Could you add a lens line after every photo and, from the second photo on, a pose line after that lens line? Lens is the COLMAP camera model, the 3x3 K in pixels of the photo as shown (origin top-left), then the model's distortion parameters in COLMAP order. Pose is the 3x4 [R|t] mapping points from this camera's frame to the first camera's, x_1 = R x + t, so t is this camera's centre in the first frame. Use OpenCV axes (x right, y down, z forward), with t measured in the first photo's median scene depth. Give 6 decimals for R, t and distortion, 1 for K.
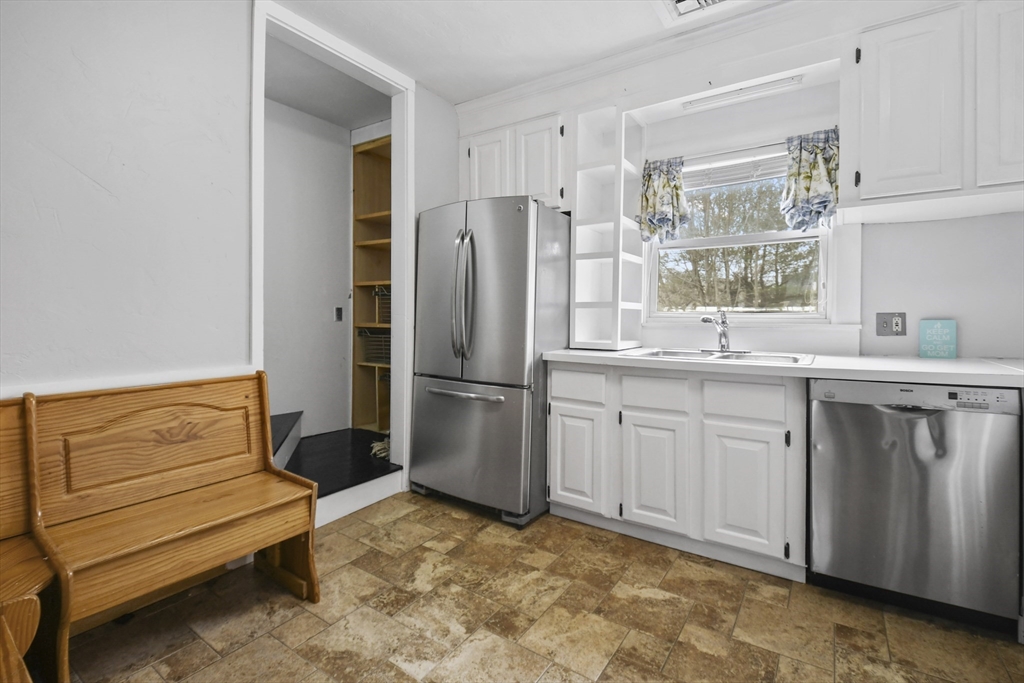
lens RADIAL K [[454.8, 0, 511.4], [0, 454.8, 321.8], [0, 0, 1]] dist [0.001267, -0.000922]
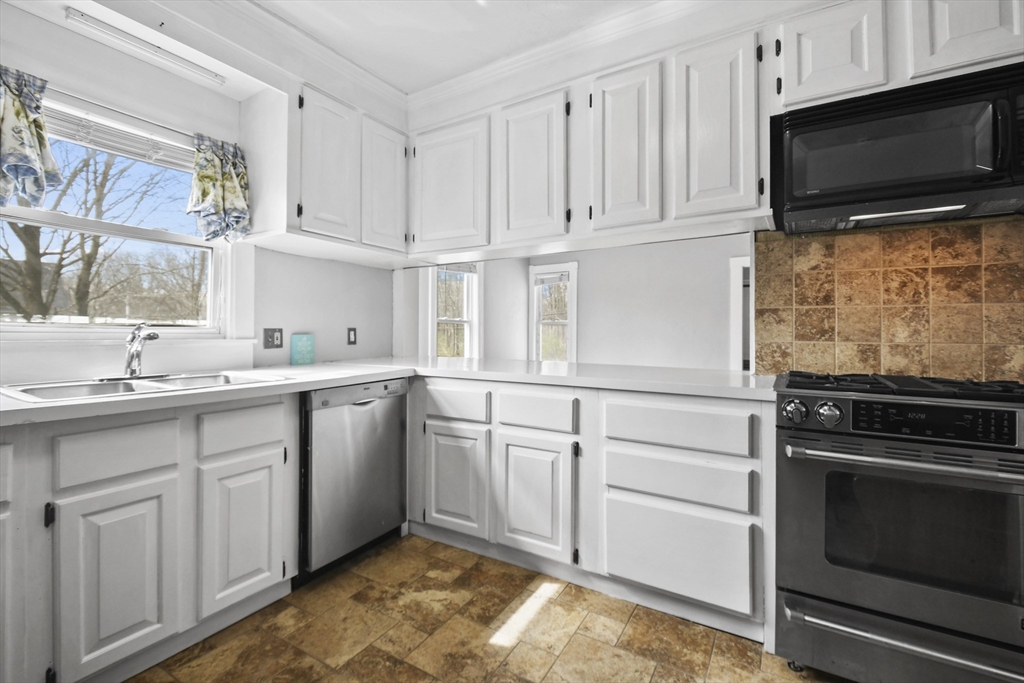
lens RADIAL K [[464.1, 0, 486.8], [0, 464.1, 328.6], [0, 0, 1]] dist [0.000661, -0.000291]
pose [[-0.018205, 0.004675, 0.999823, -0.370992], [0.005729, 0.999973, -0.004571, -0.011756], [-0.999818, 0.005644, -0.018231, 0.518434]]
